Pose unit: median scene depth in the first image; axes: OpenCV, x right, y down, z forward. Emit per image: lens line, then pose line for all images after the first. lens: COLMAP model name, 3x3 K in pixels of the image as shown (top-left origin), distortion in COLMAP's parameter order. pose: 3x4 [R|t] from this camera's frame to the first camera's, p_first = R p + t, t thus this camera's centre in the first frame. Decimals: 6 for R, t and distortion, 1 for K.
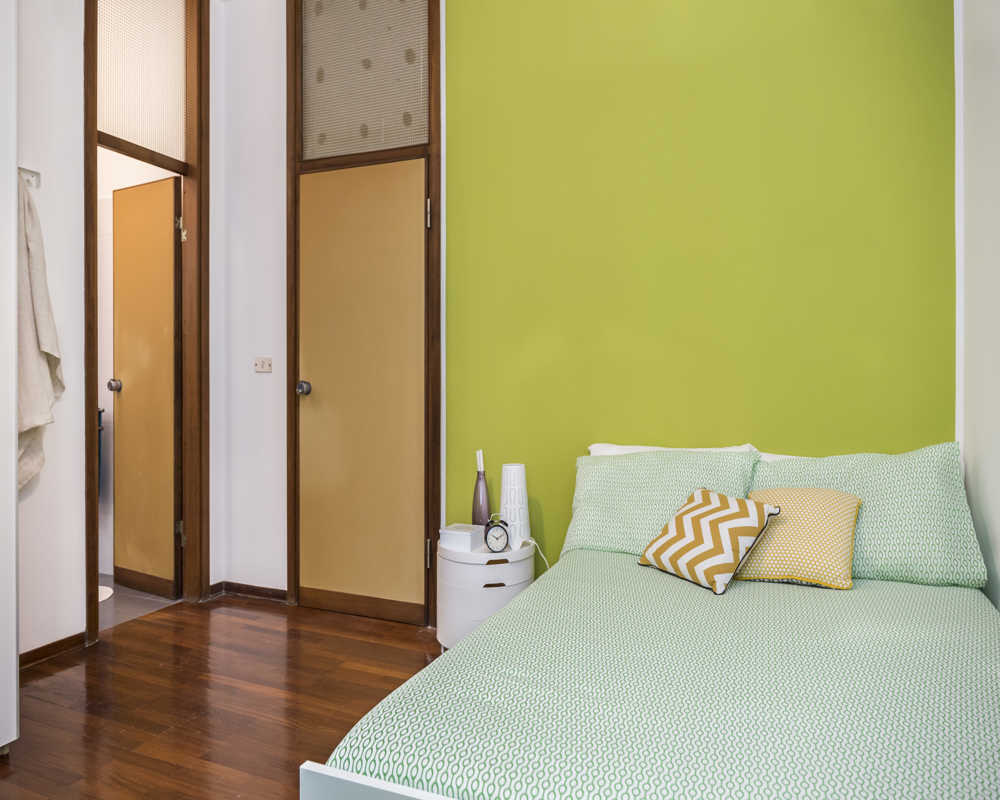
lens RADIAL K [[685.7, 0, 503.1], [0, 685.7, 388.2], [0, 0, 1]] dist [-0.023090, 0.010668]
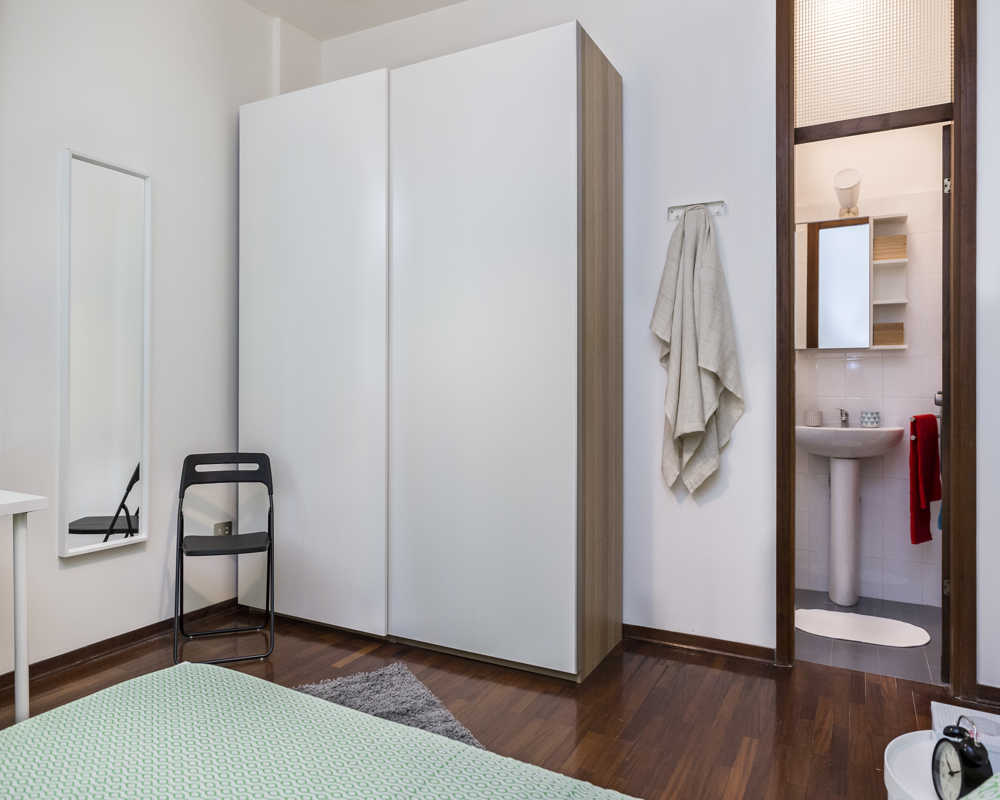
lens RADIAL K [[675.6, 0, 506.0], [0, 675.6, 382.5], [0, 0, 1]] dist [-0.005983, 0.007866]
pose [[-0.099659, -0.006776, -0.994999, 0.365752], [-0.012632, 0.999905, -0.005544, -0.014006], [0.994941, 0.012017, -0.099736, 0.668608]]
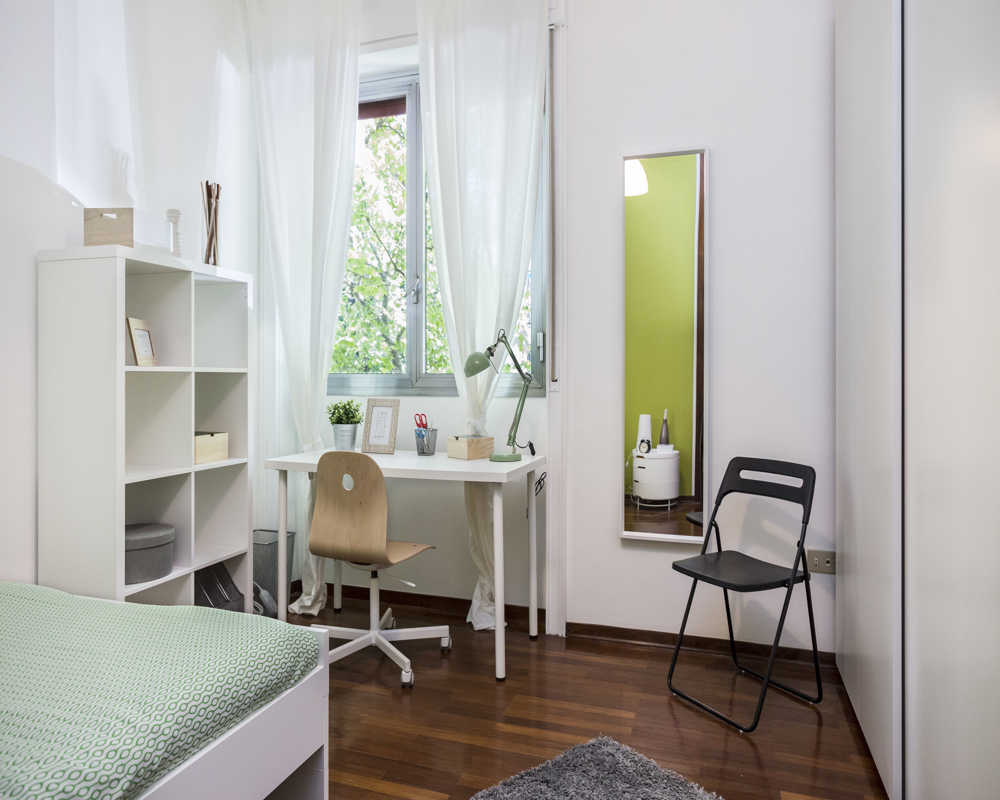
lens RADIAL K [[675.6, 0, 506.0], [0, 675.6, 382.5], [0, 0, 1]] dist [-0.005983, 0.007866]
pose [[-0.997752, -0.000604, -0.067018, -0.207757], [-0.001317, 0.999943, 0.010599, -0.009352], [0.067008, 0.010663, -0.997695, 0.923067]]
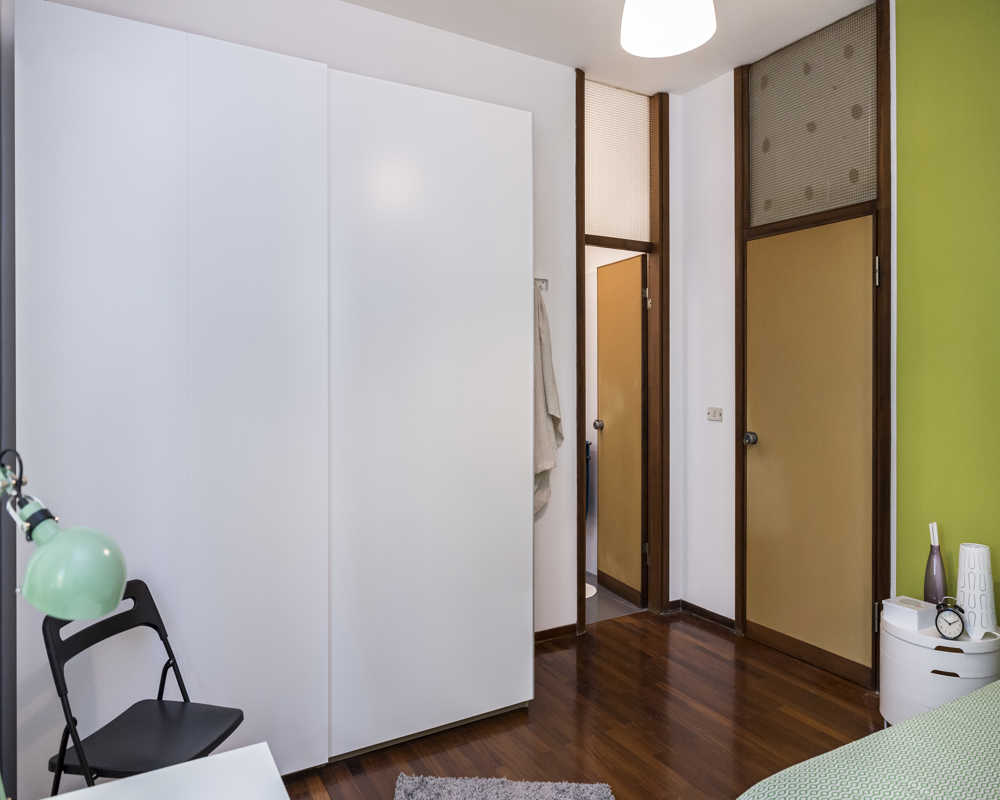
lens RADIAL K [[675.6, 0, 506.0], [0, 675.6, 382.5], [0, 0, 1]] dist [-0.005983, 0.007866]
pose [[0.789539, -0.001209, -0.613699, 0.066643], [-0.001502, 0.999991, -0.003902, -0.091804], [0.613699, 0.004003, 0.789530, -0.096641]]
